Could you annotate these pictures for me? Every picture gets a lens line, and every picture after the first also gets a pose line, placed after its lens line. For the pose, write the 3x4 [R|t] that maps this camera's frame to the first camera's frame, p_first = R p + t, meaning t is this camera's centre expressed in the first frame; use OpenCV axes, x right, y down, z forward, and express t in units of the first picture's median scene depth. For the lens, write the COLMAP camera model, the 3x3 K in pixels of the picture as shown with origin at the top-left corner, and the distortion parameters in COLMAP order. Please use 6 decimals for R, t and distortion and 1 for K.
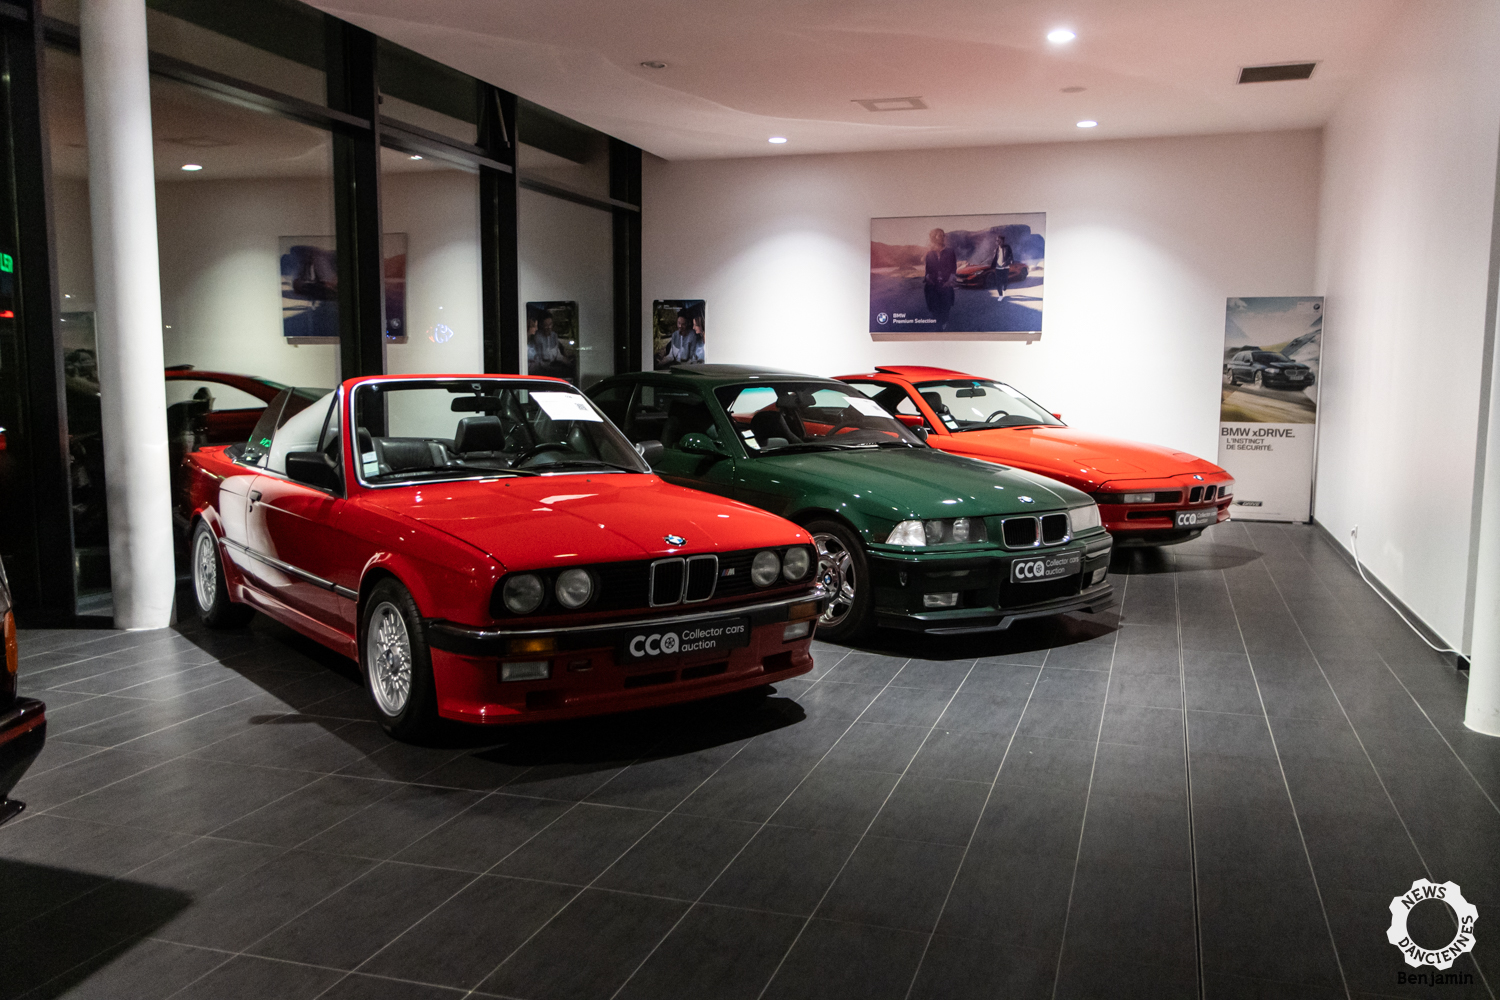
lens RADIAL K [[1284.7, 0, 750.2], [0, 1284.7, 501.9], [0, 0, 1]] dist [0.006189, -0.000358]
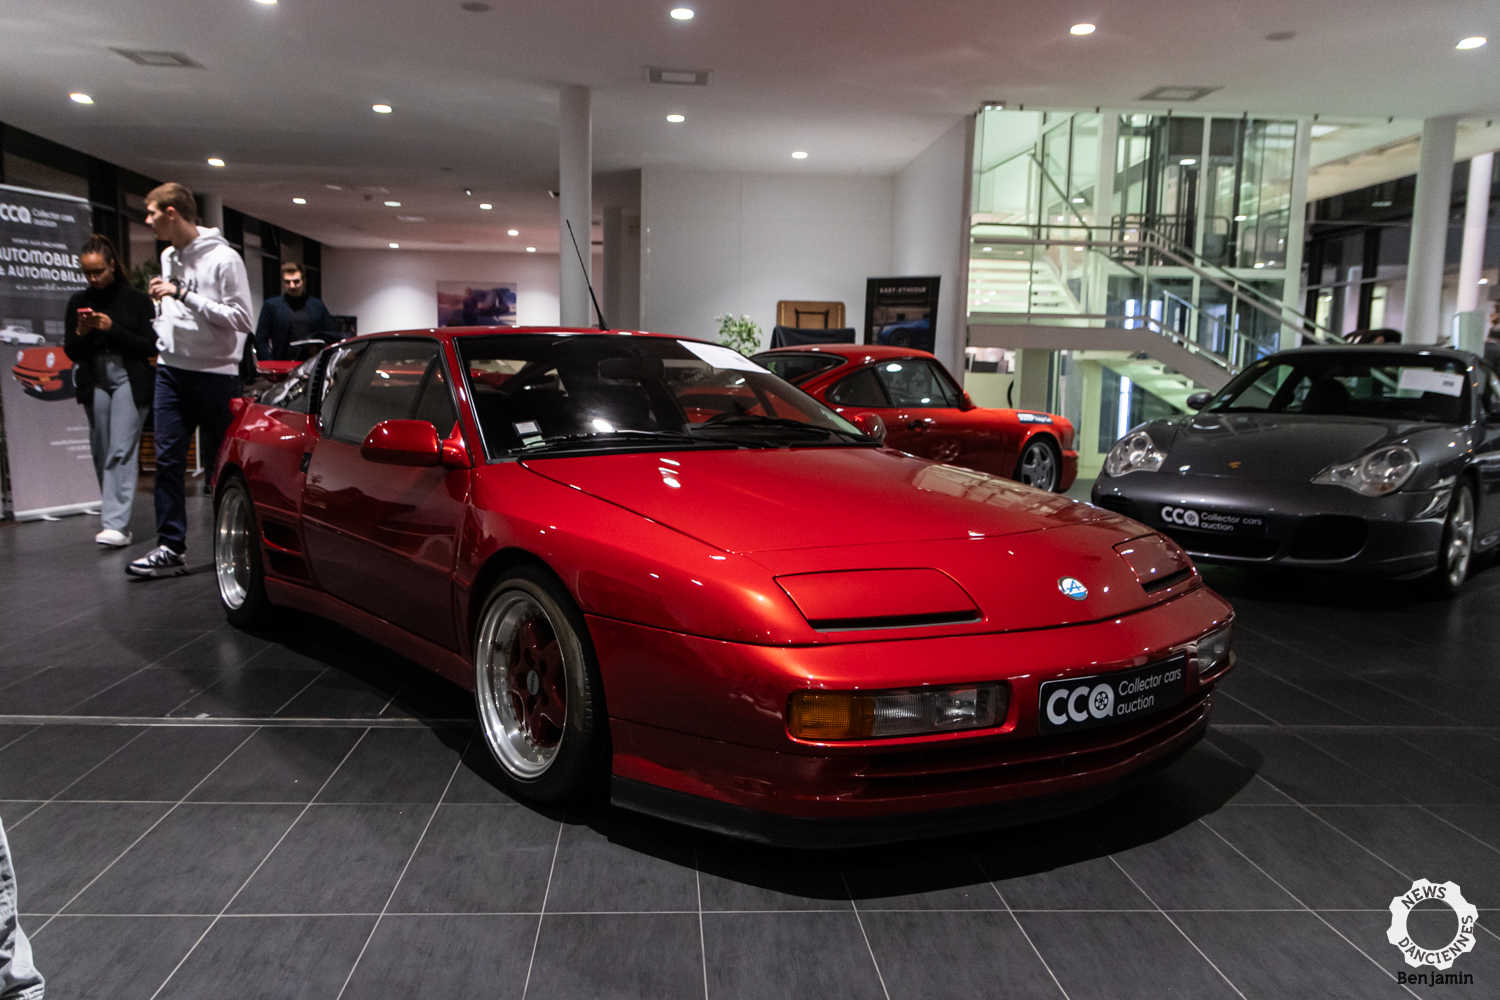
lens RADIAL K [[1159.7, 0, 750.5], [0, 1159.7, 502.4], [0, 0, 1]] dist [0.001022, -0.000933]
pose [[0.931265, -0.022967, 0.363618, -0.138468], [0.023939, 0.999712, 0.001835, 0.167218], [-0.363555, 0.006996, 0.931546, -1.050299]]
